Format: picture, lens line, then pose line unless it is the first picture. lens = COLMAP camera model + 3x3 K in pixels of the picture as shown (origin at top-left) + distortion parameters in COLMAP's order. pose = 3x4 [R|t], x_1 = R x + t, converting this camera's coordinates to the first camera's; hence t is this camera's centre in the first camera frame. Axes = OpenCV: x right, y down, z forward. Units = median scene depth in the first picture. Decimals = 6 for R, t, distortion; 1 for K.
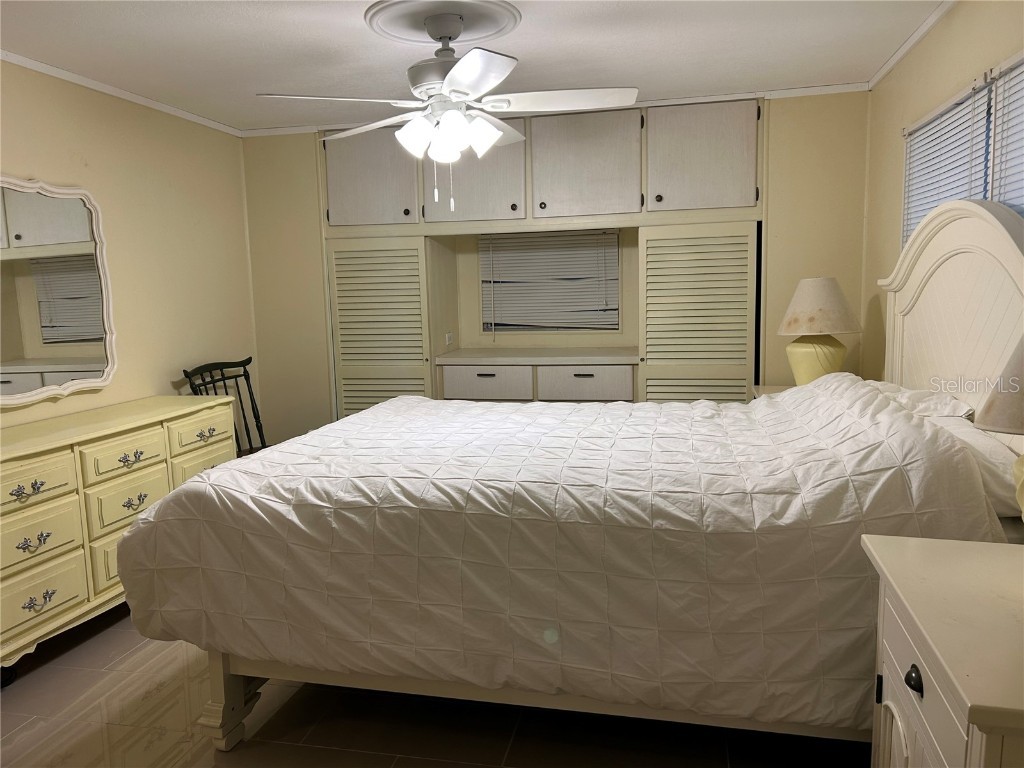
lens RADIAL K [[771.4, 0, 511.2], [0, 771.4, 390.2], [0, 0, 1]] dist [0.070880, -0.088877]
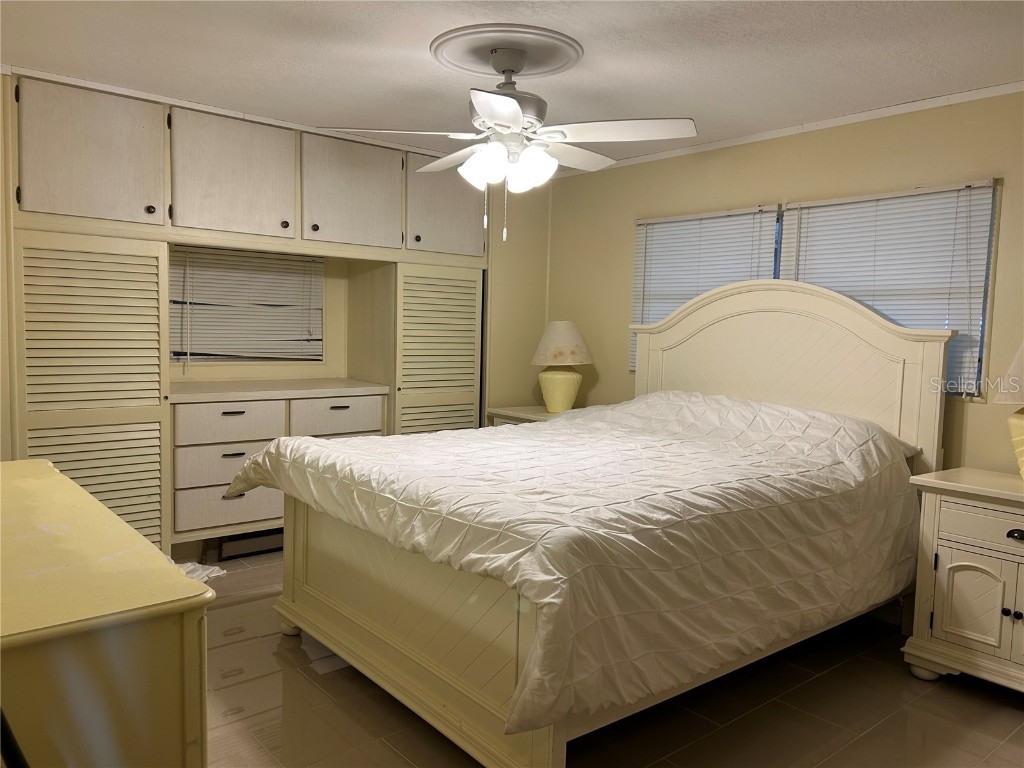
lens RADIAL K [[771.4, 0, 511.2], [0, 771.4, 390.2], [0, 0, 1]] dist [0.070880, -0.088877]
pose [[0.603622, -0.027046, 0.796812, -0.576797], [0.062783, 0.997933, -0.013688, -0.014968], [-0.794795, 0.058289, 0.604072, 0.258913]]
